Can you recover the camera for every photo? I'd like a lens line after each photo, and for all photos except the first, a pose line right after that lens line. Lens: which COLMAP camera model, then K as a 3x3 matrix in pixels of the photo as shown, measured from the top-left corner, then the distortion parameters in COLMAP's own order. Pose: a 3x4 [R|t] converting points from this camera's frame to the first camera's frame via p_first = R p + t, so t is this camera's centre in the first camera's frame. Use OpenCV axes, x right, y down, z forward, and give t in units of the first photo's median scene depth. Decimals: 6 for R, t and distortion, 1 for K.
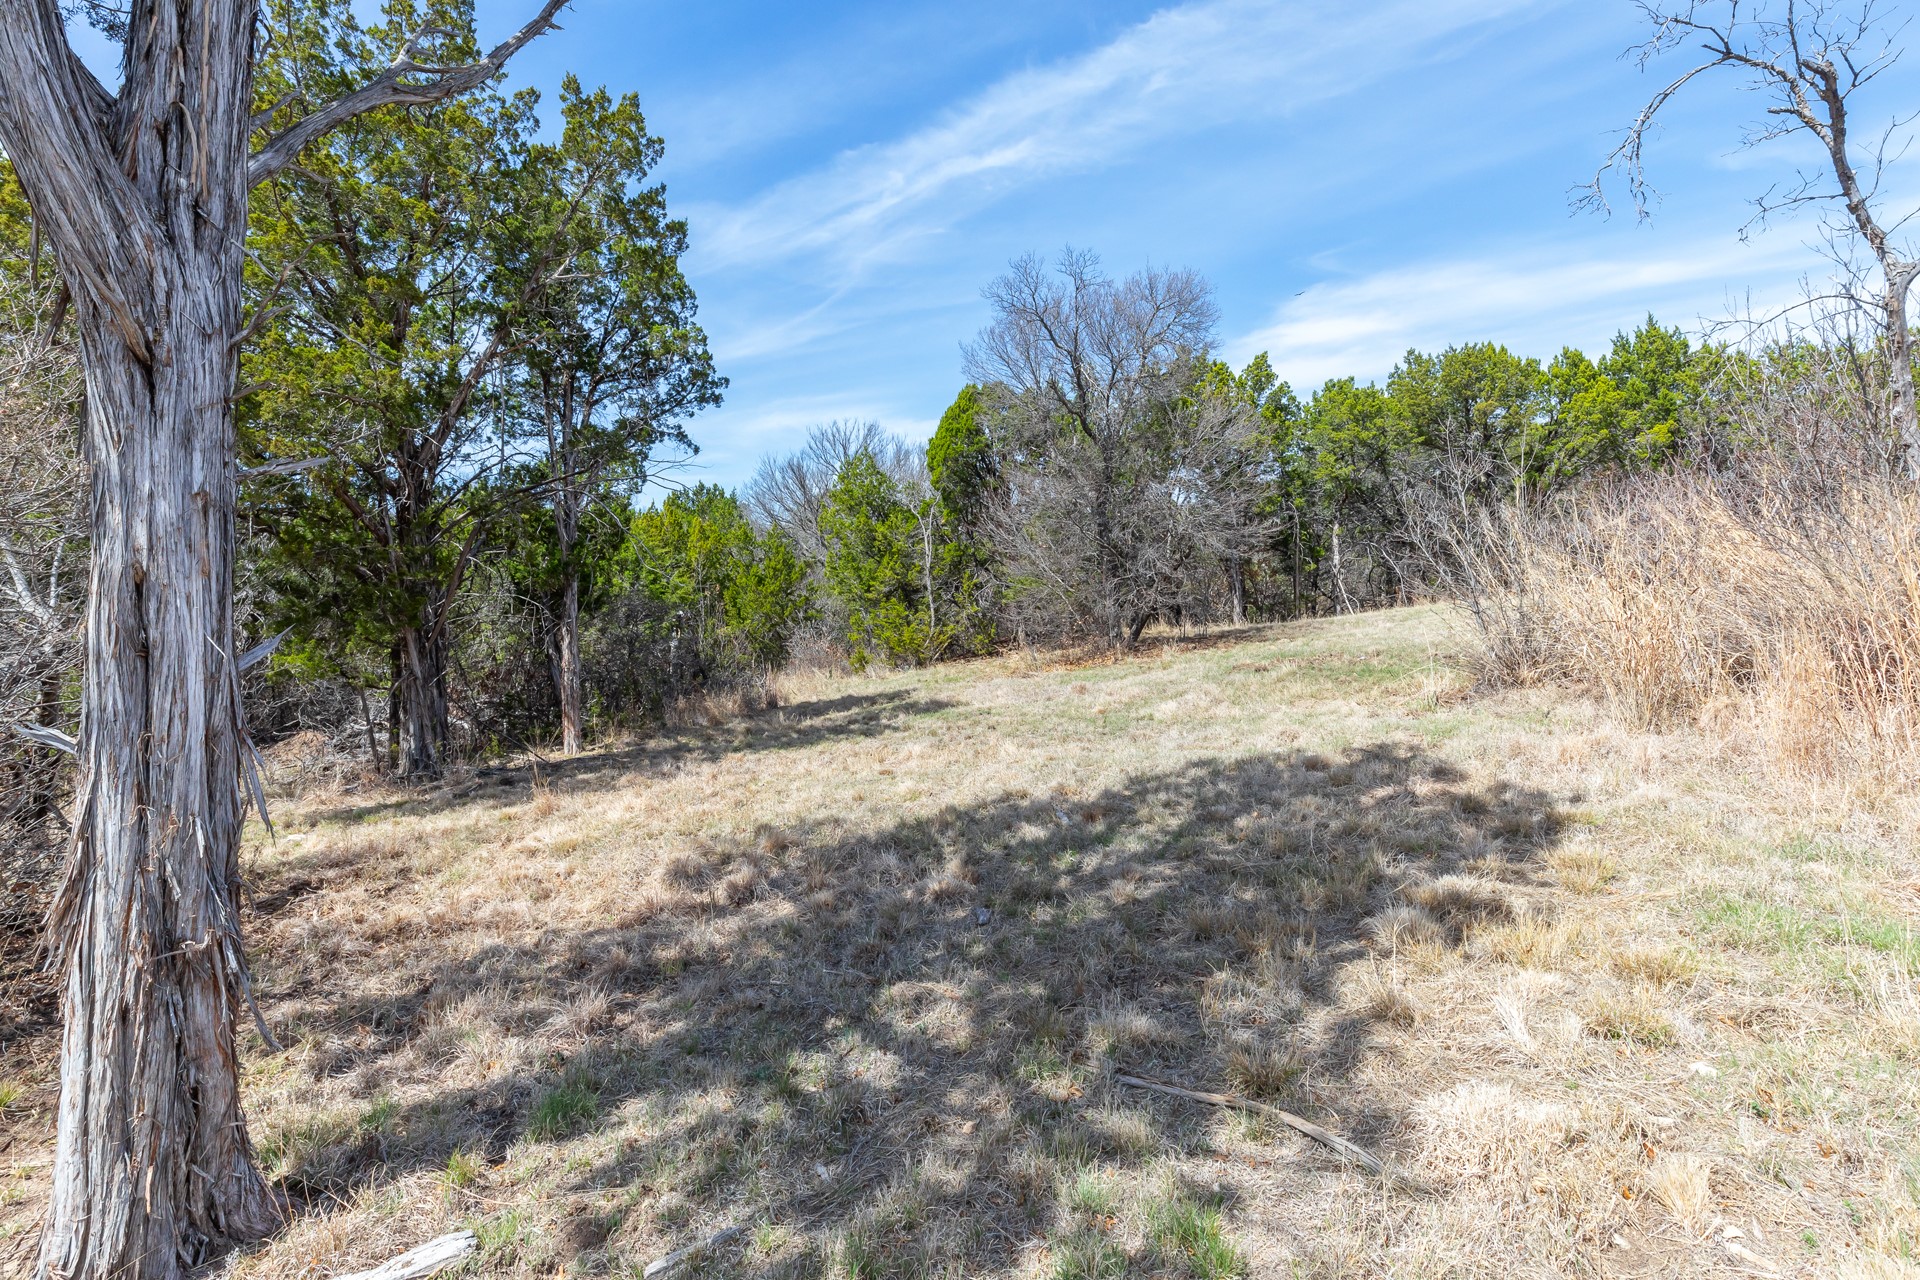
lens RADIAL K [[923.3, 0, 951.8], [0, 923.3, 572.8], [0, 0, 1]] dist [0.002312, 0.000184]
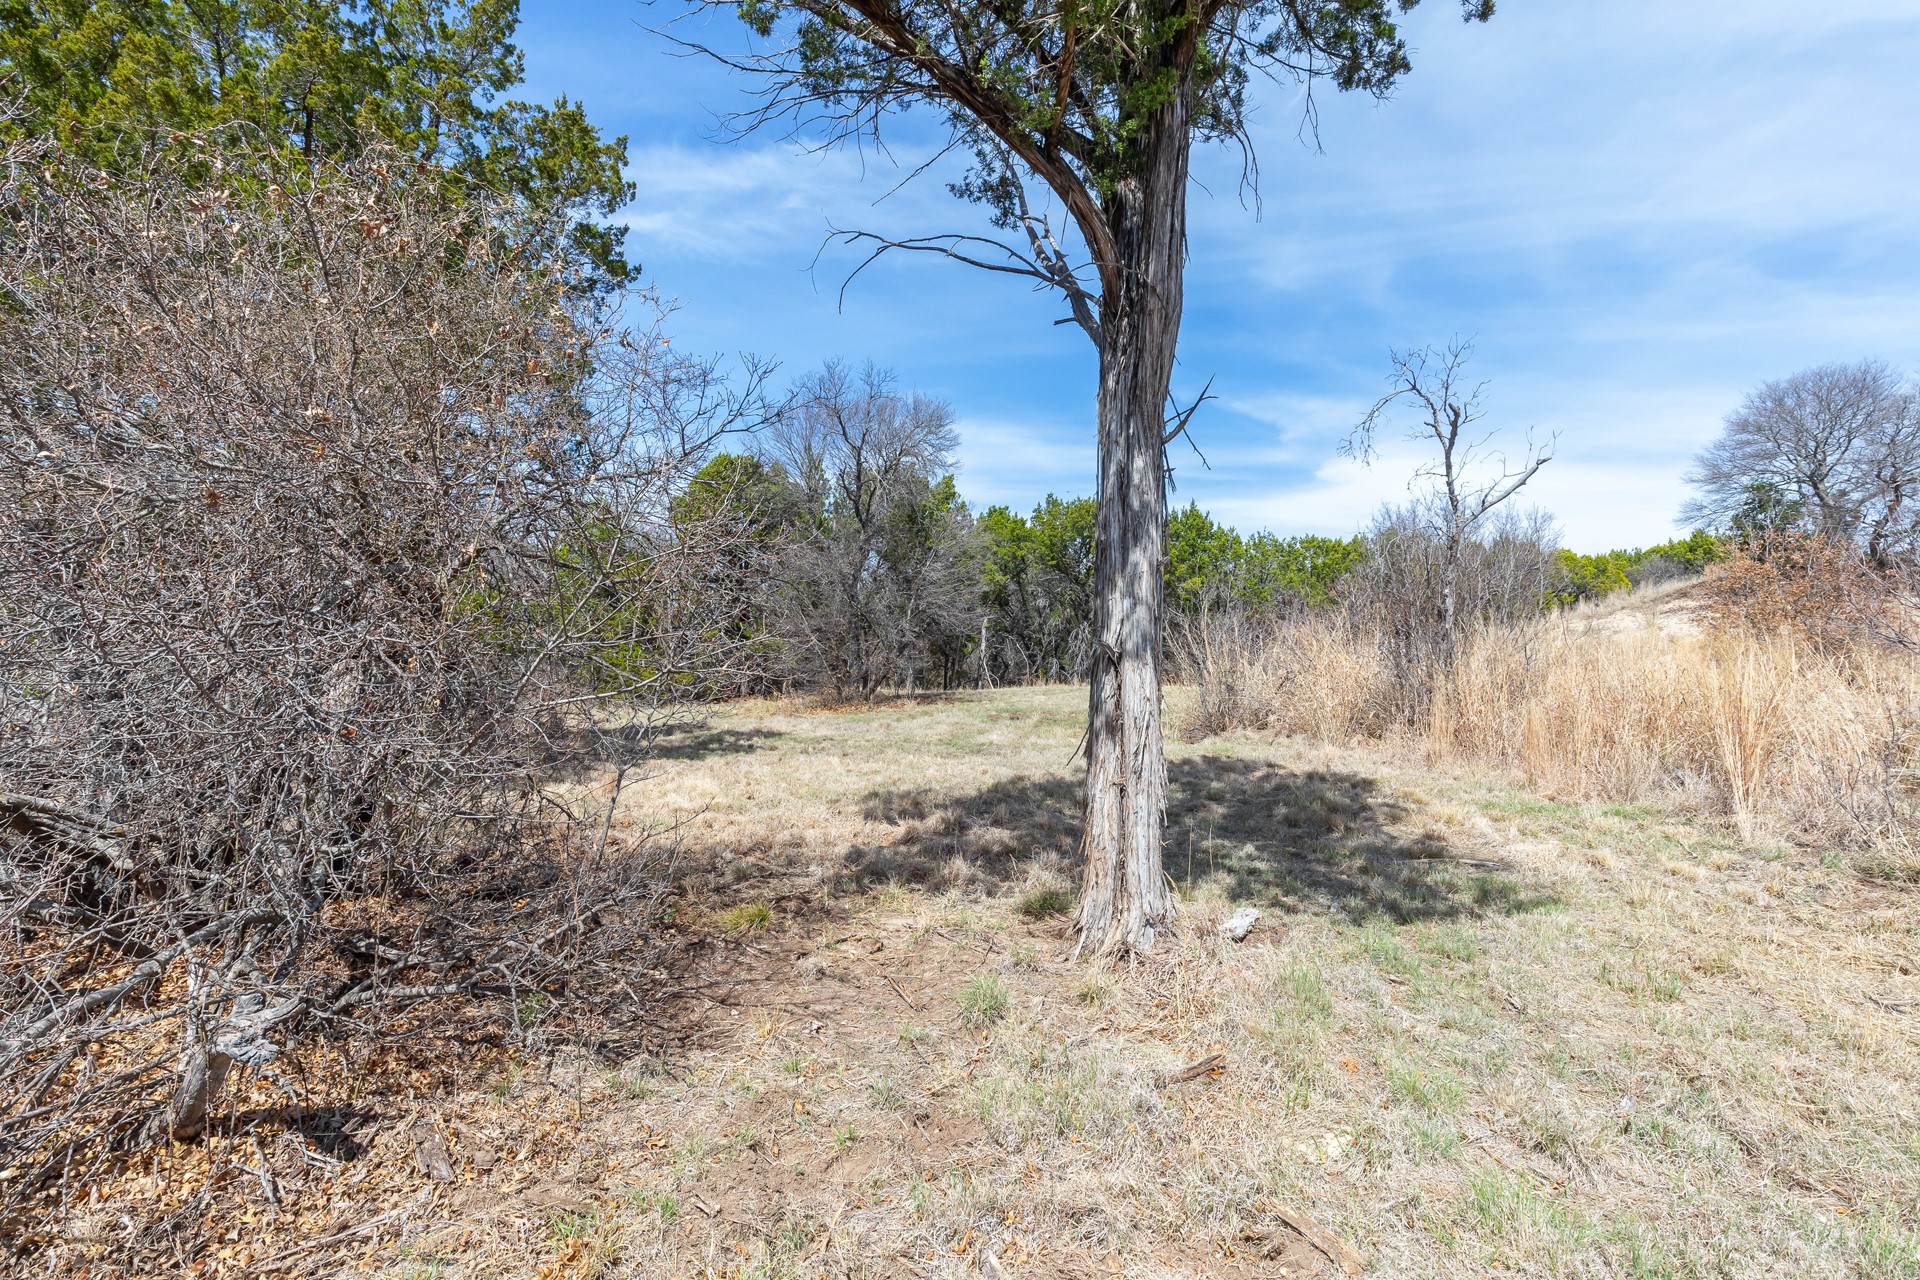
lens RADIAL K [[845.9, 0, 951.8], [0, 845.9, 660.4], [0, 0, 1]] dist [0.002650, -0.000008]
pose [[0.882455, 0.088765, 0.461945, -0.183553], [-0.096240, 0.995331, -0.007412, 0.020512], [-0.460446, -0.037917, 0.886877, -0.022033]]
